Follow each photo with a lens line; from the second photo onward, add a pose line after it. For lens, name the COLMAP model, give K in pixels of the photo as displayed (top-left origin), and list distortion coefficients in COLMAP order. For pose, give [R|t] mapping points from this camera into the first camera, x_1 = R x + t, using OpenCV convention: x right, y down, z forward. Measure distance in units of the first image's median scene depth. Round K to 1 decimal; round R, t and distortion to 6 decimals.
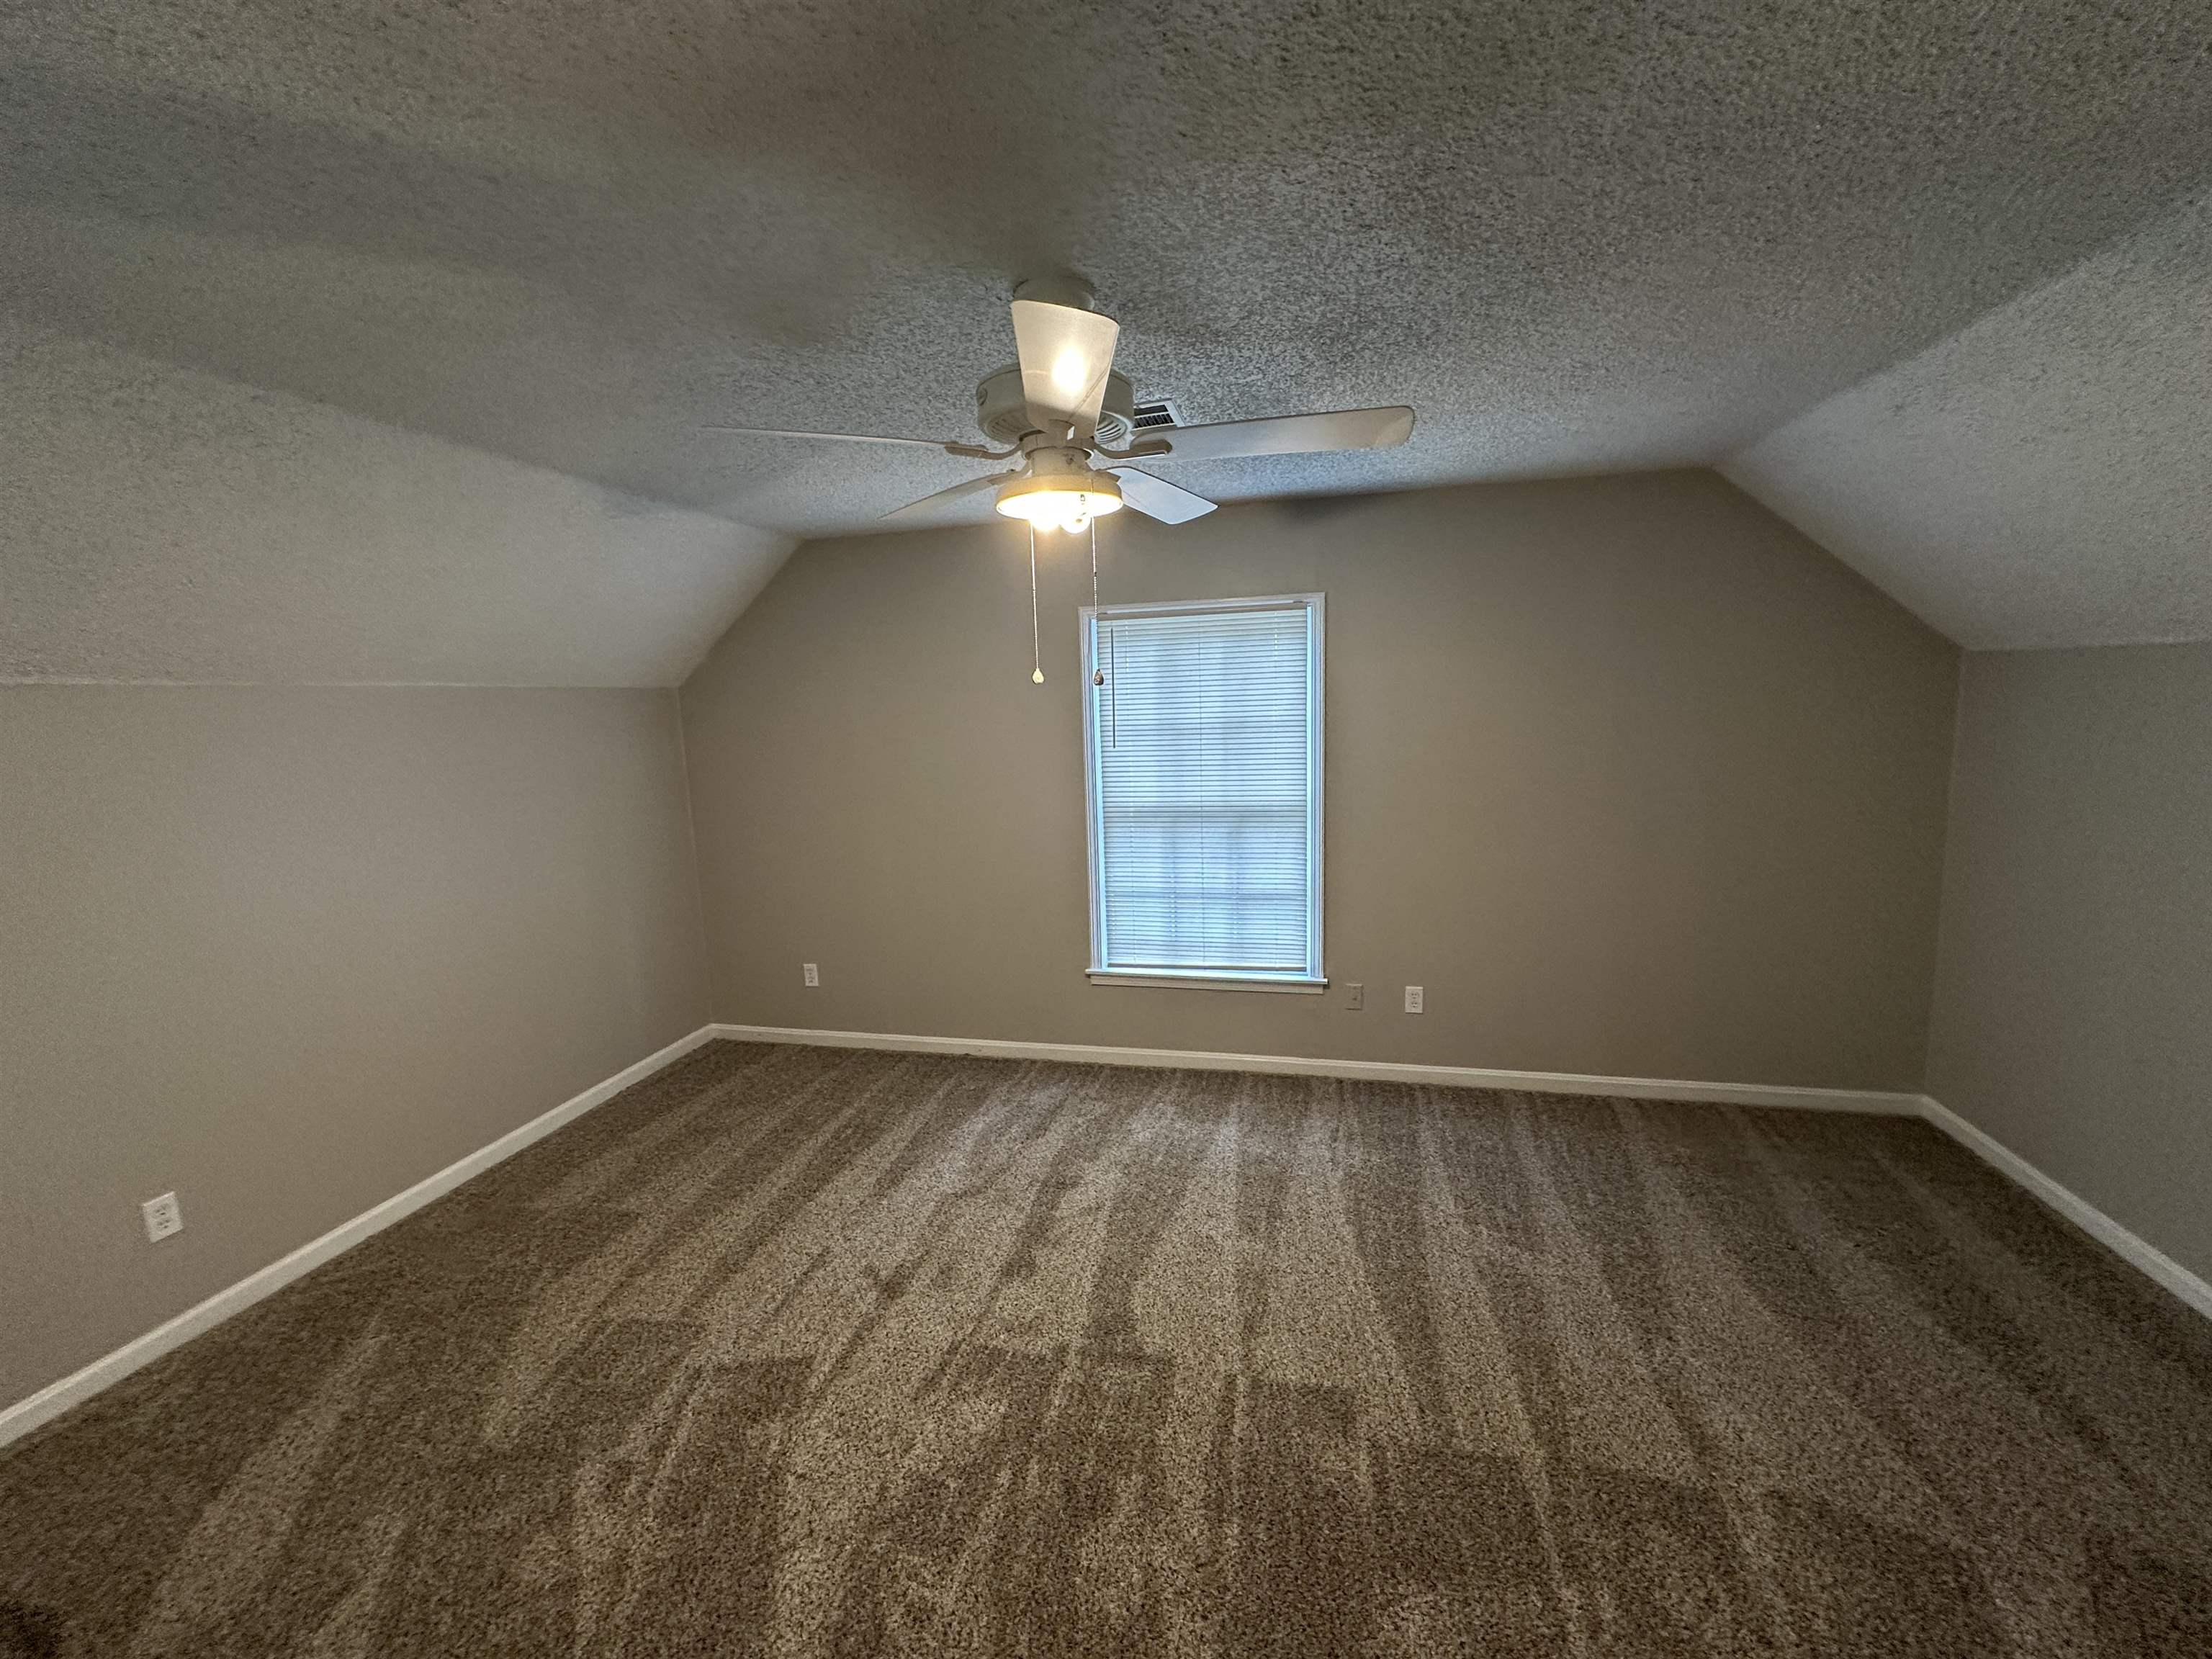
lens RADIAL K [[887.7, 0, 1099.9], [0, 887.7, 821.9], [0, 0, 1]] dist [0.001935, 0.000259]
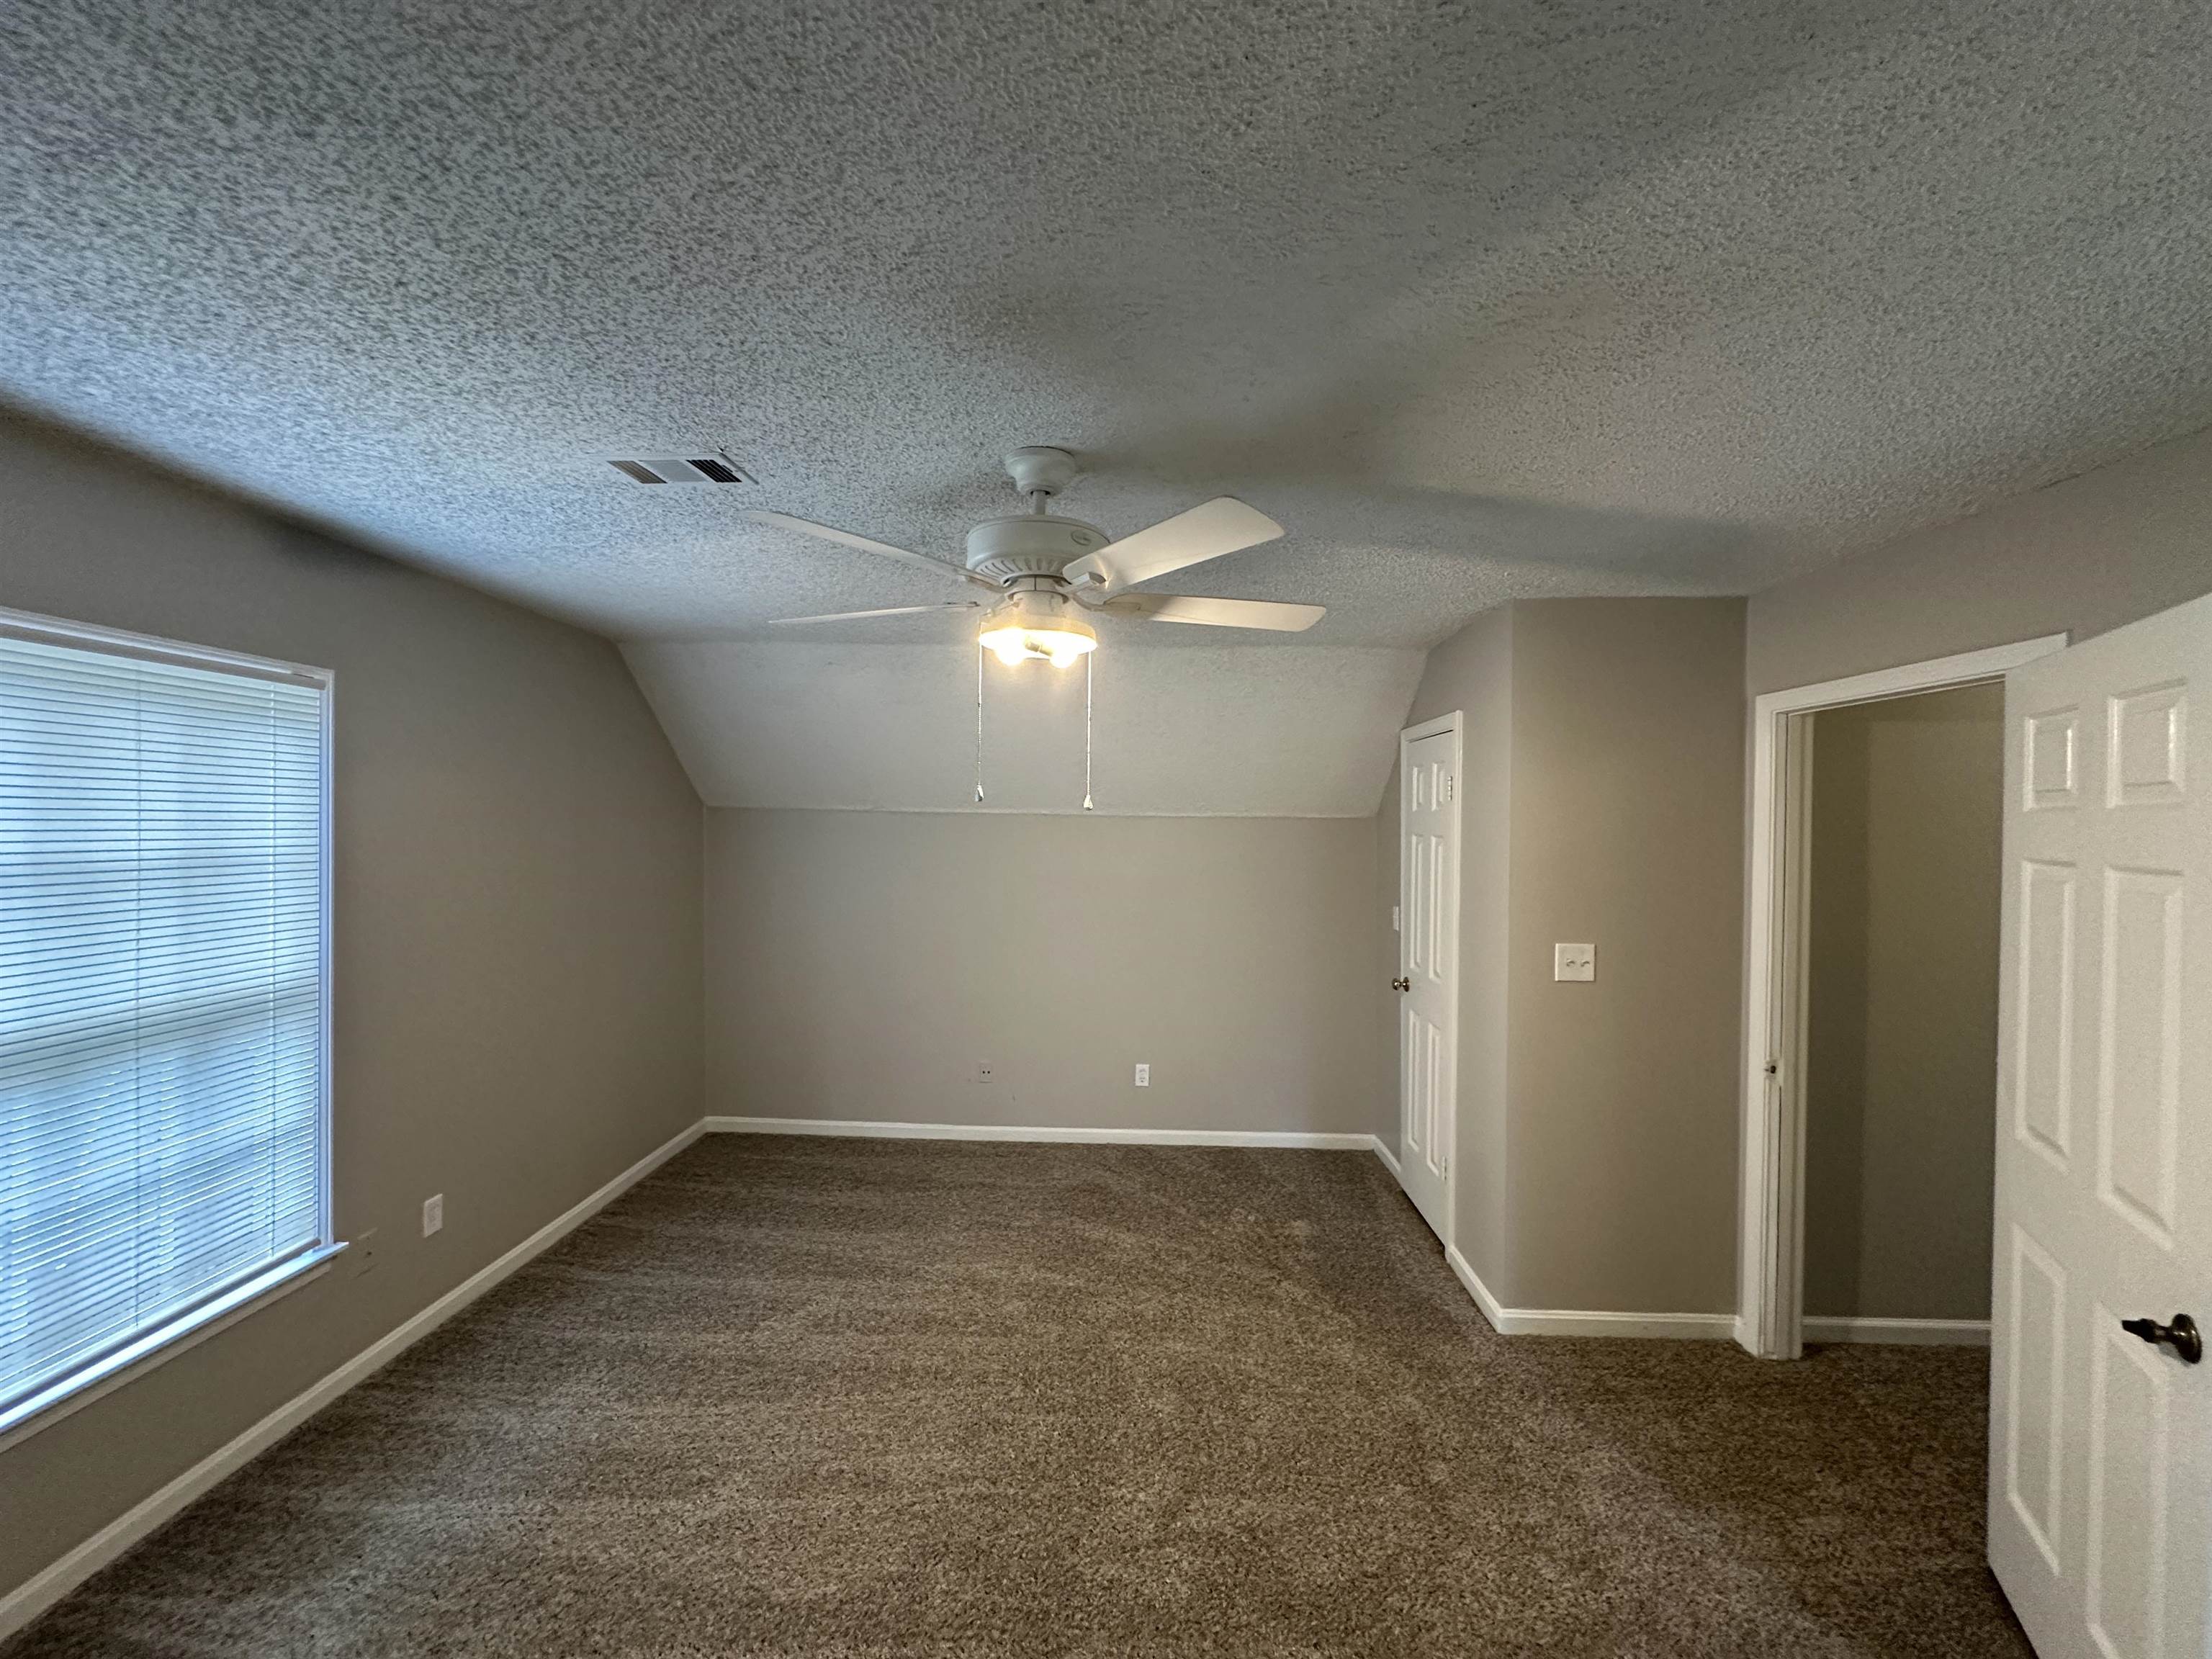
lens RADIAL K [[887.7, 0, 1104.5], [0, 887.7, 826.7], [0, 0, 1]] dist [0.001935, 0.000259]
pose [[-0.209755, 0.027338, 0.977372, -0.515995], [0.119606, 0.992819, -0.002101, -0.060576], [-0.970411, 0.116459, -0.211518, 0.548511]]
